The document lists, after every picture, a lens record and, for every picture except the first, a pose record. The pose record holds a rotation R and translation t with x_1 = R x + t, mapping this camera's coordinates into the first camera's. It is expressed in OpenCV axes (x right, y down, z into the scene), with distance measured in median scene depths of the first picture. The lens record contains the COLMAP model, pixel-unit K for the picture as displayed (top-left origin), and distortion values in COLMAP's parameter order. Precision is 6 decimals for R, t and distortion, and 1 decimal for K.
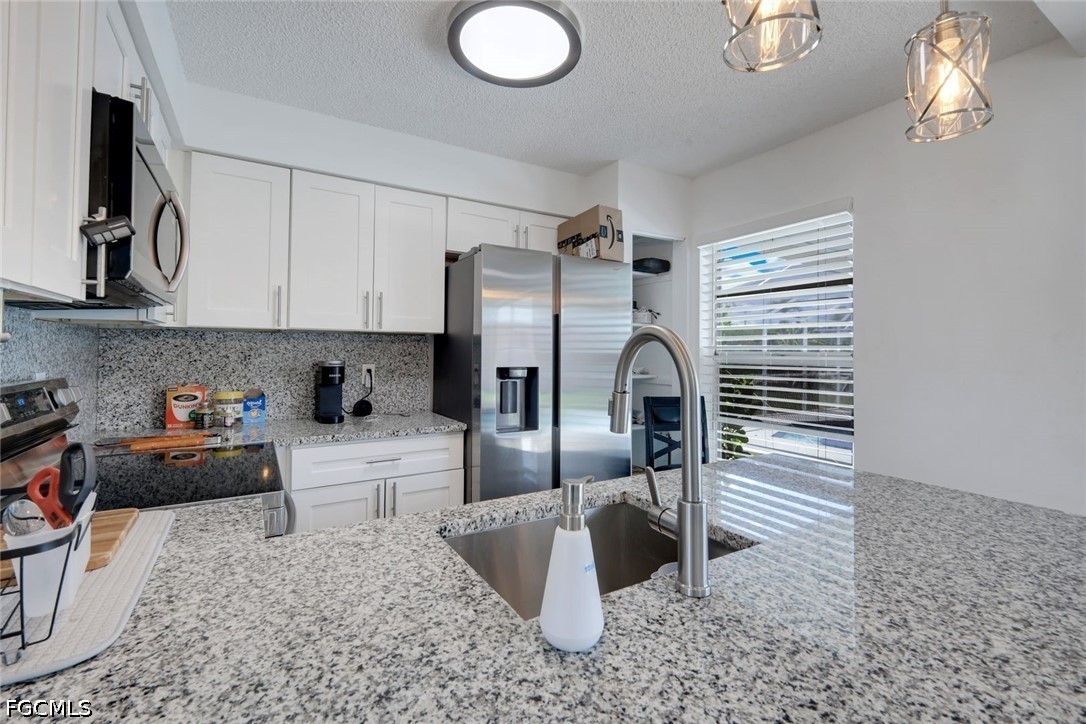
lens RADIAL K [[479.3, 0, 545.0], [0, 479.3, 356.5], [0, 0, 1]] dist [-0.000145, -0.000174]
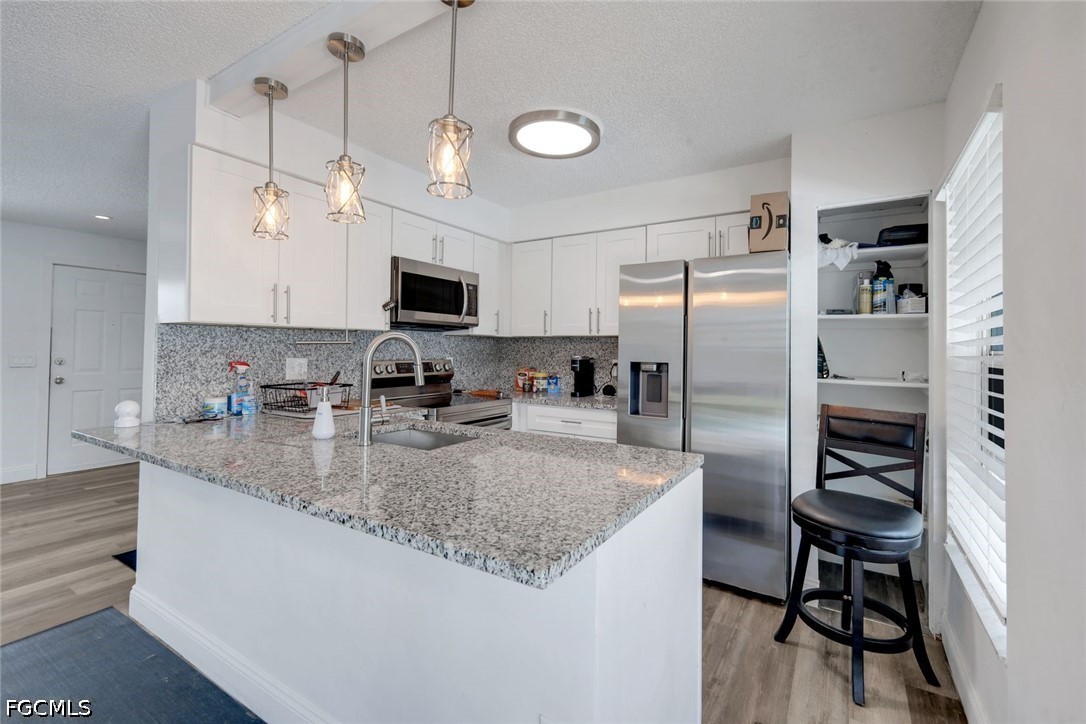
lens RADIAL K [[479.3, 0, 541.8], [0, 479.3, 352.3], [0, 0, 1]] dist [-0.000145, -0.000174]
pose [[0.437801, 0.000942, -0.899072, 1.993945], [-0.019420, 0.999776, -0.008408, 0.029515], [0.898862, 0.021141, 0.437721, 0.536167]]
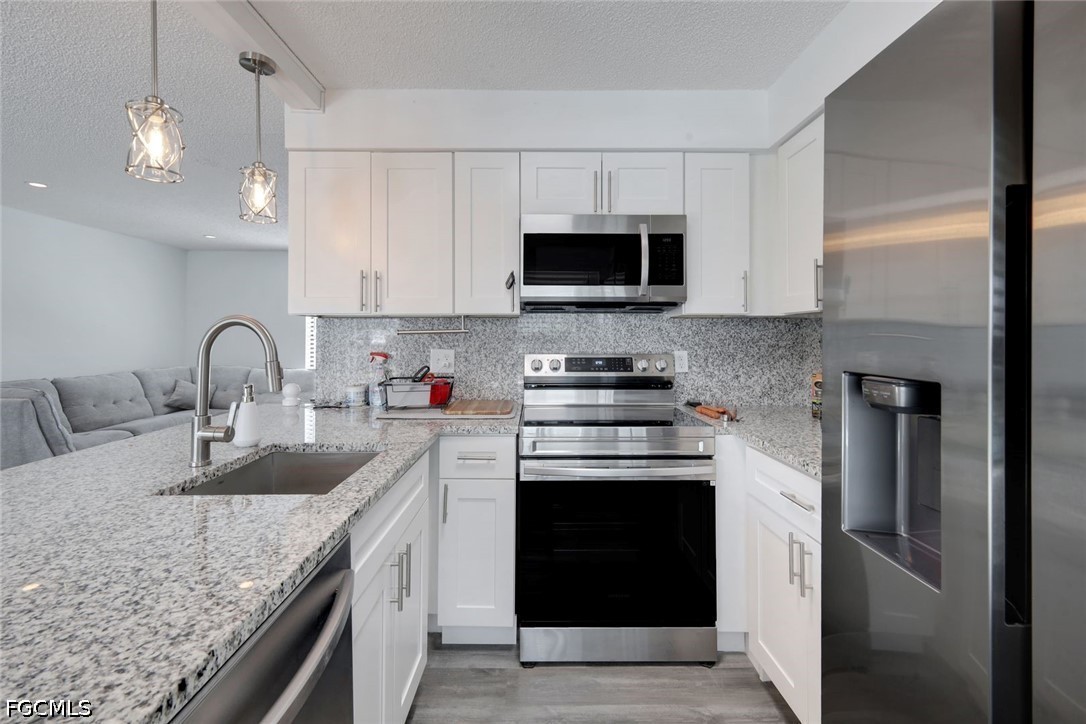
lens RADIAL K [[479.3, 0, 535.6], [0, 479.3, 335.5], [0, 0, 1]] dist [-0.000145, -0.000174]
pose [[-0.517424, -0.013243, -0.855627, 0.855405], [-0.018096, 0.999826, -0.004532, -0.001067], [0.855538, 0.013138, -0.517574, 2.131149]]
